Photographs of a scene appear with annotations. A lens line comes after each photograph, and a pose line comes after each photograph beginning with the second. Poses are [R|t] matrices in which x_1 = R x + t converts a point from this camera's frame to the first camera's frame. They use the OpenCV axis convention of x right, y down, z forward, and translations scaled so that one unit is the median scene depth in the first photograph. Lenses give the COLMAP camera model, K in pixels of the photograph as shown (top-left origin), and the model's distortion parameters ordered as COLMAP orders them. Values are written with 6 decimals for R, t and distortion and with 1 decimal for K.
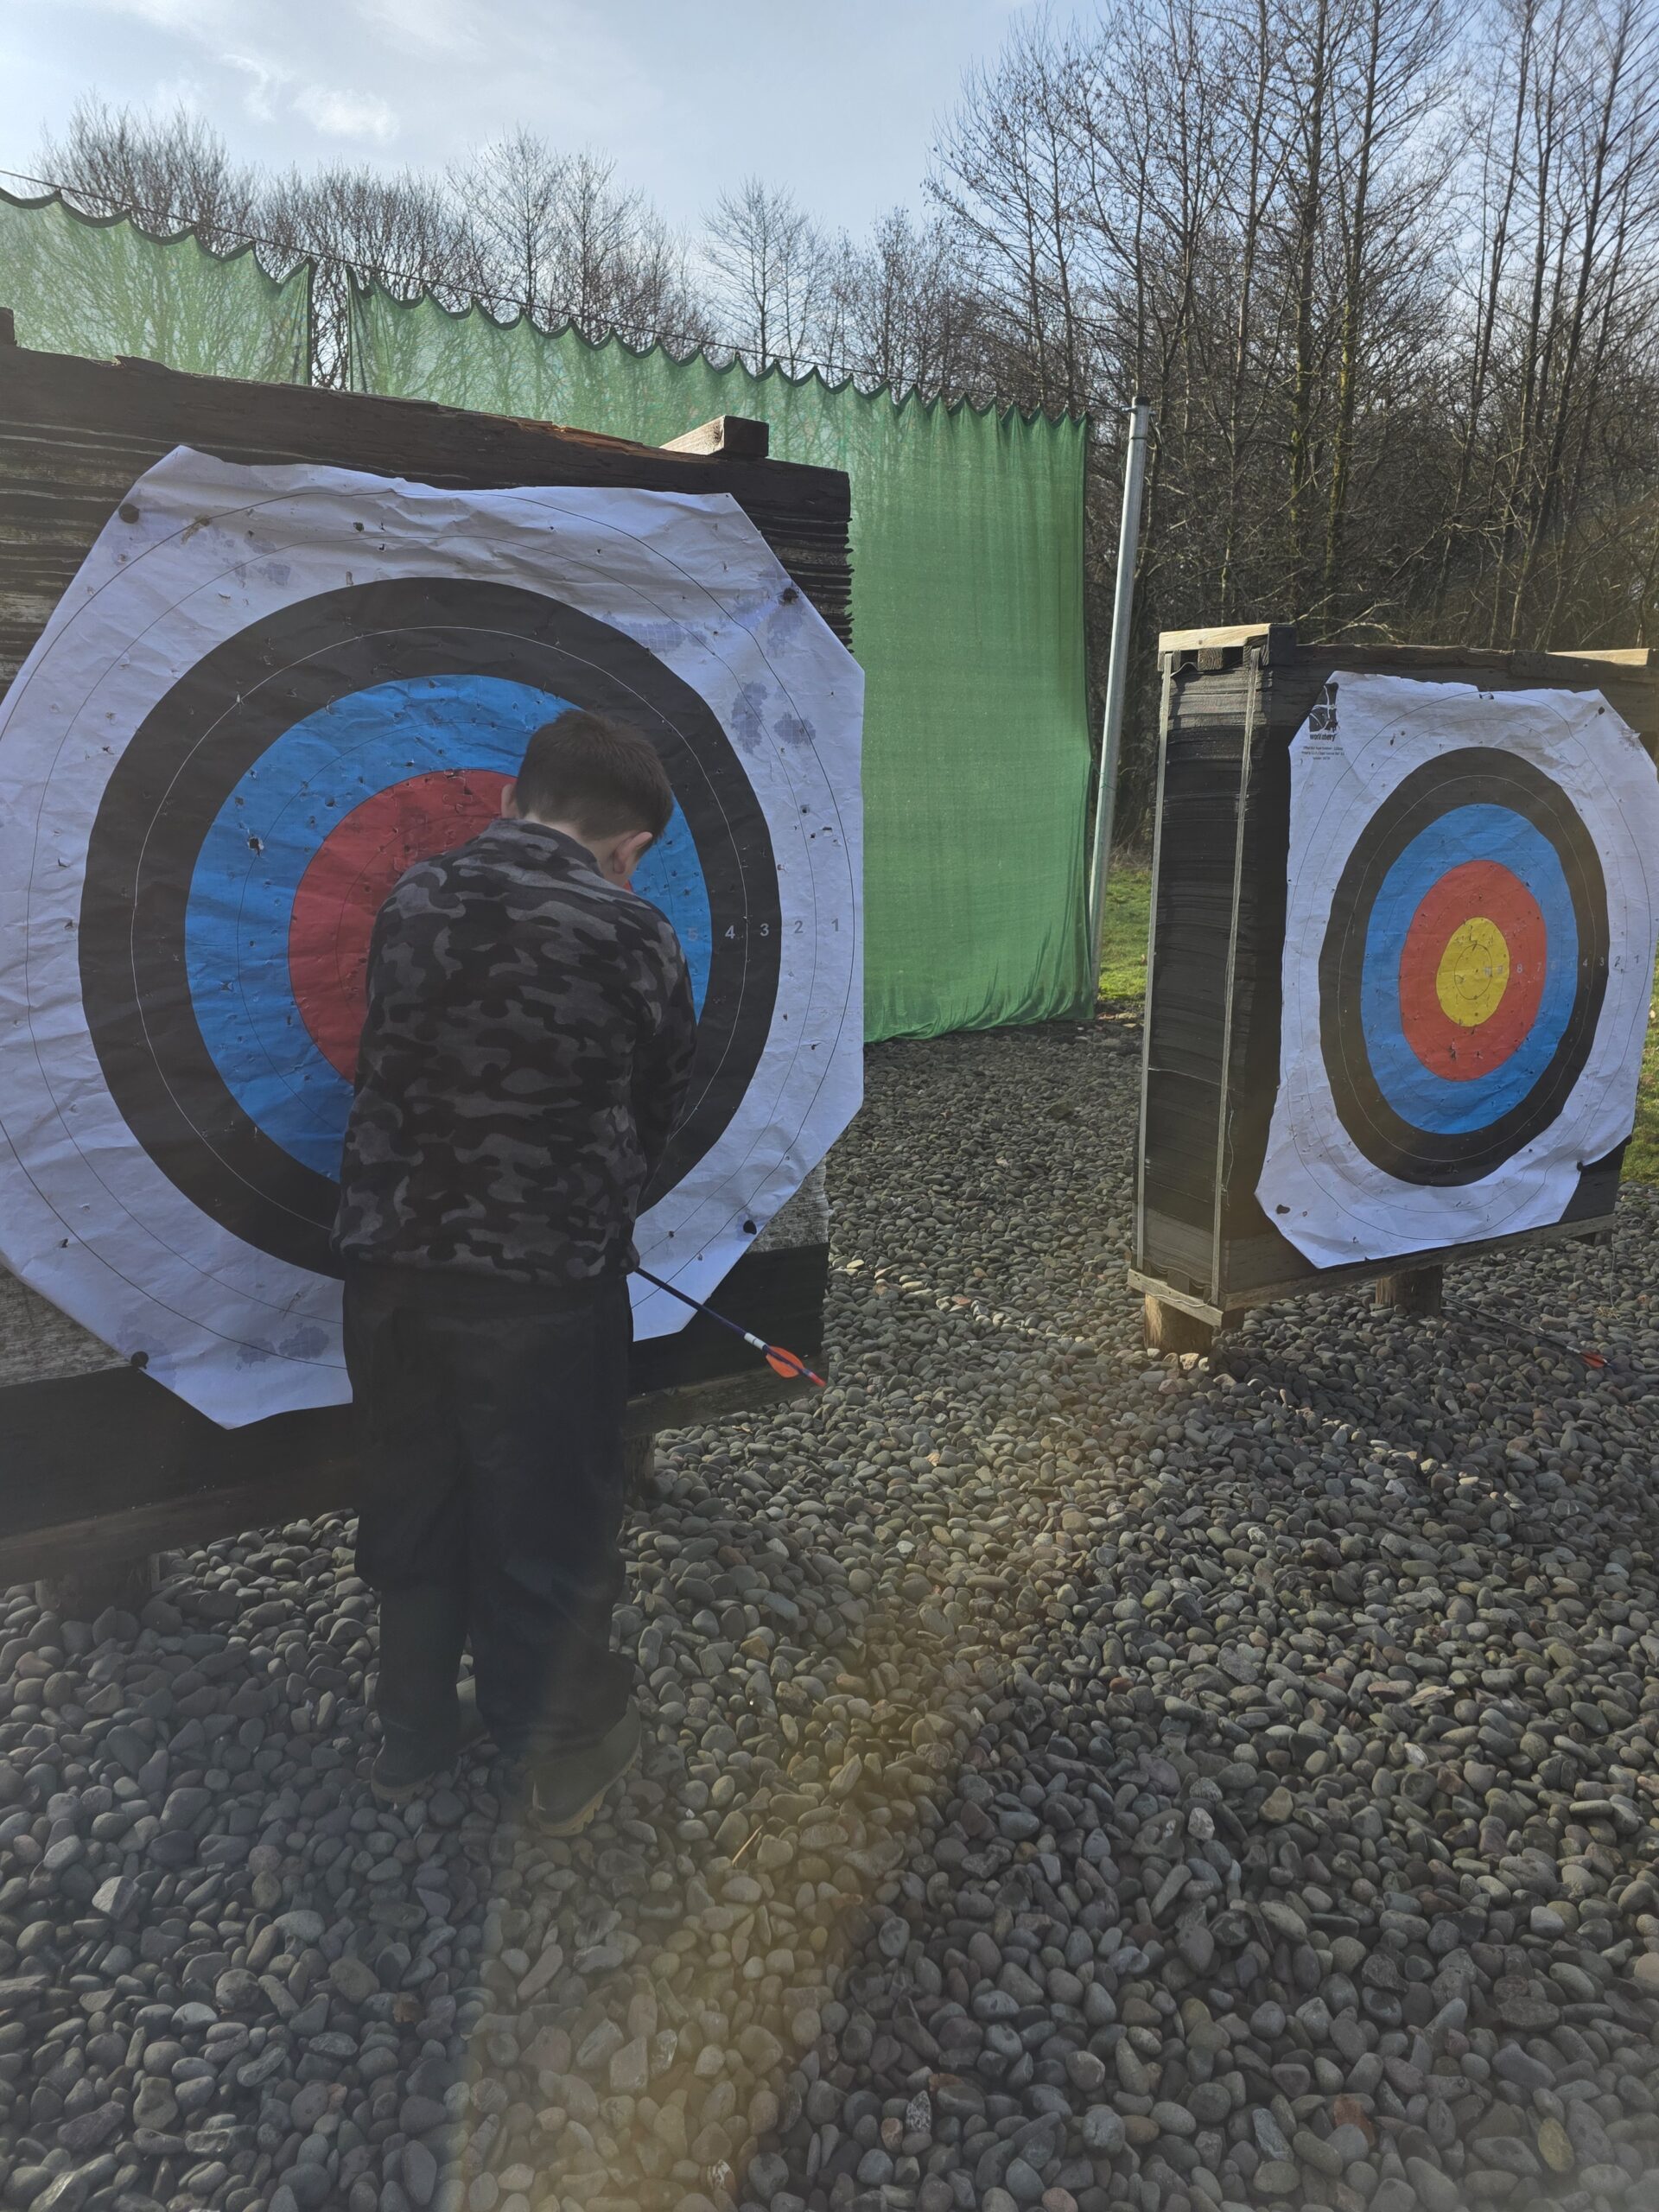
lens RADIAL K [[1506.8, 0, 821.6], [0, 1506.8, 1111.0], [0, 0, 1]] dist [0.055053, -0.049664]
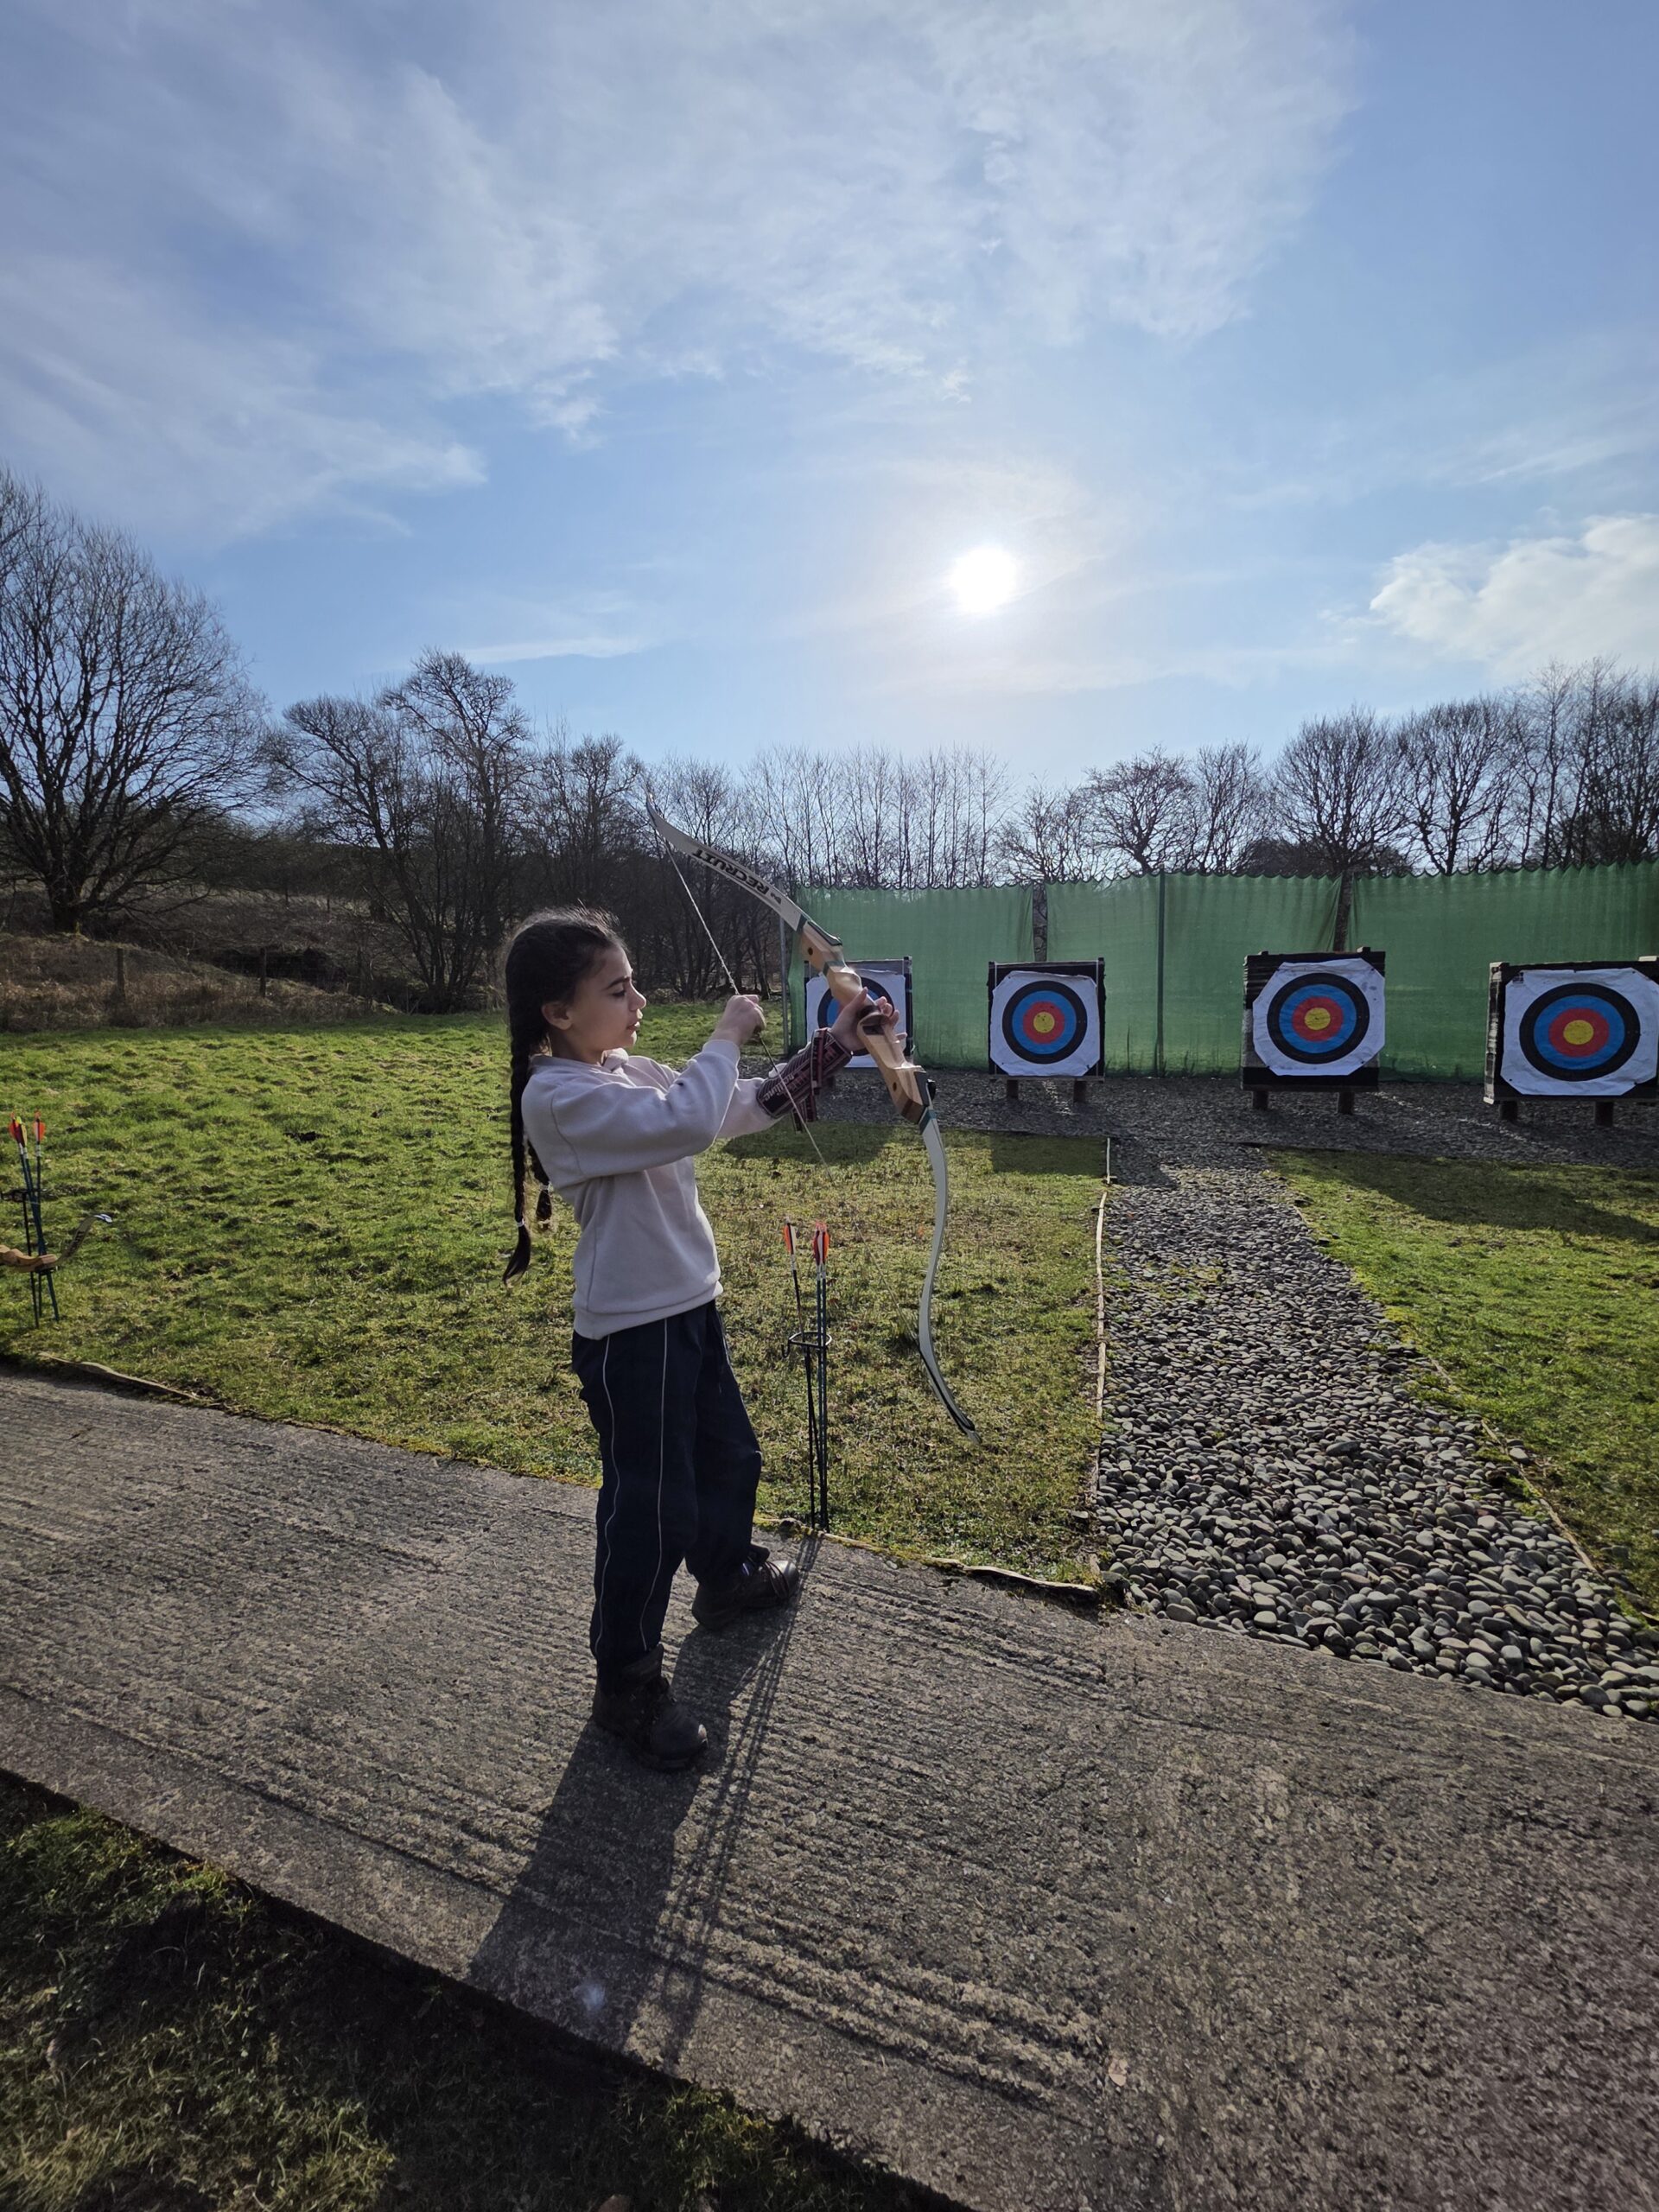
lens RADIAL K [[885.3, 0, 831.9], [0, 885.3, 1106.1], [0, 0, 1]] dist [-0.001158, -0.000857]
pose [[0.623245, 0.053301, -0.780208, 1.237679], [-0.143296, 0.988566, -0.046933, 0.629037], [0.768786, 0.141052, 0.623756, -2.552591]]
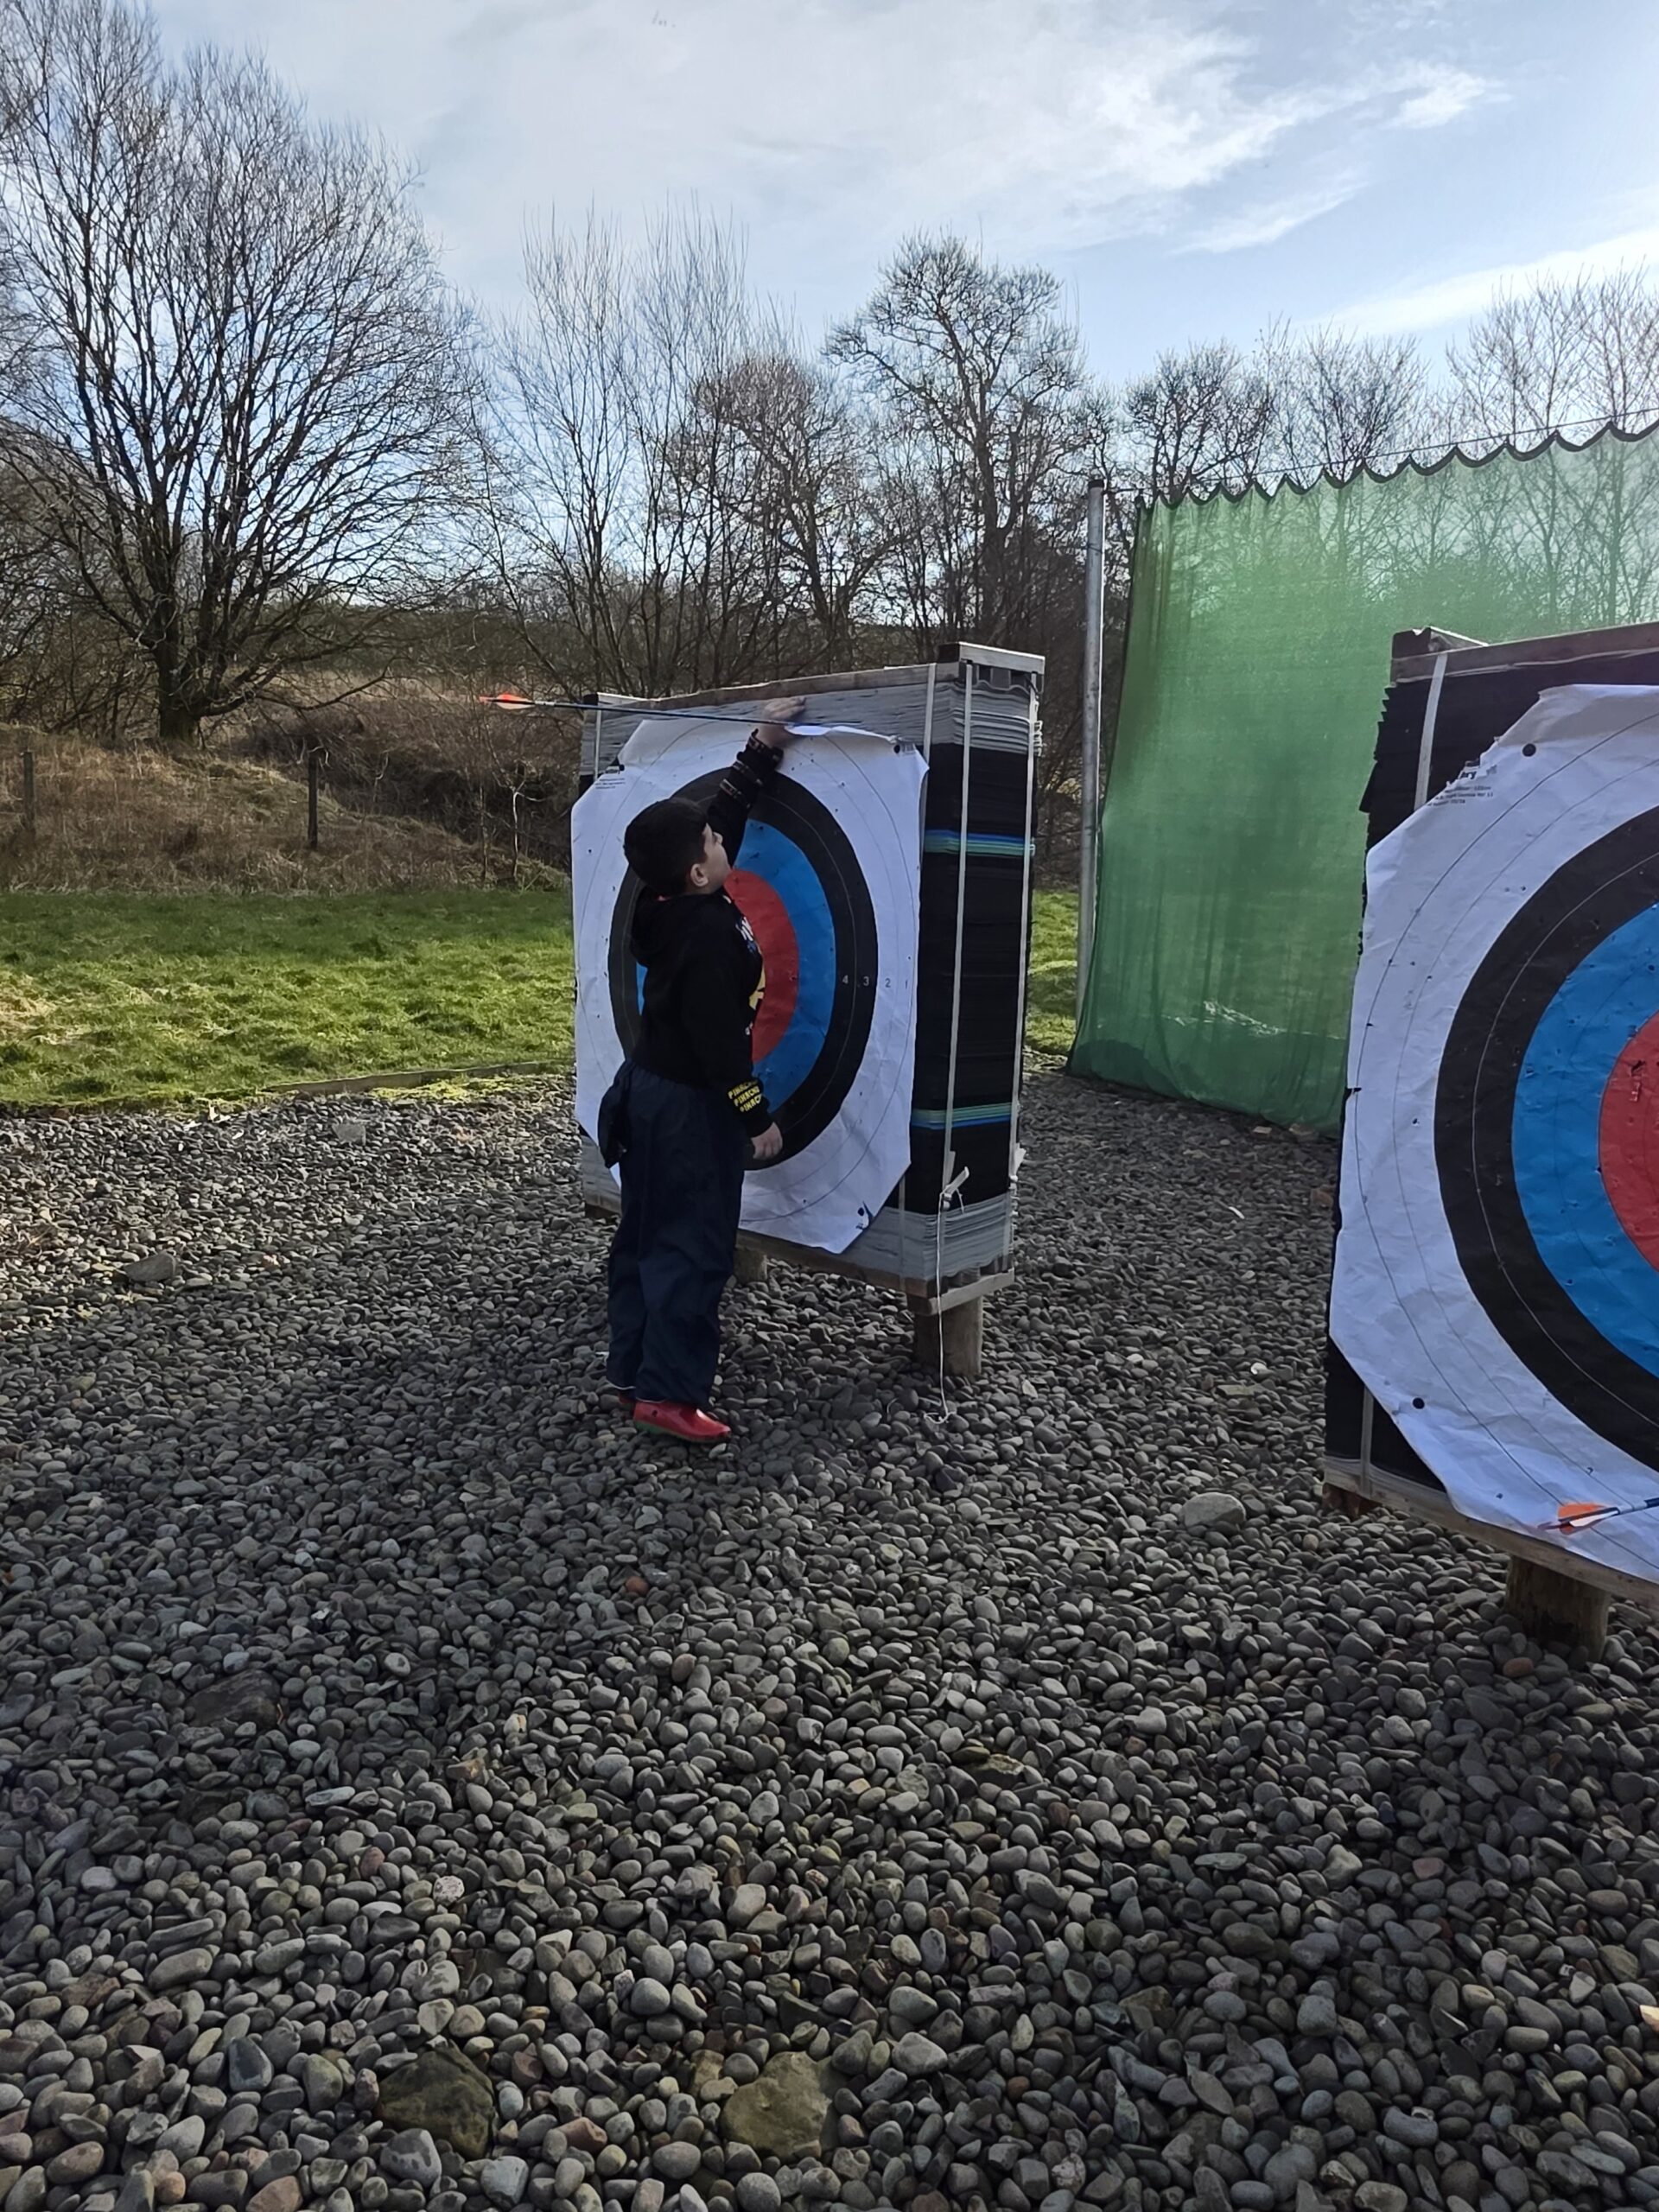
lens RADIAL K [[1449.8, 0, 830.7], [0, 1449.8, 1105.8], [0, 0, 1]] dist [-0.000072, -0.000063]
pose [[0.096660, 0.127051, -0.987175, -0.386327], [-0.238568, 0.965865, 0.100949, 0.045778], [0.966303, 0.225751, 0.123671, -0.290366]]
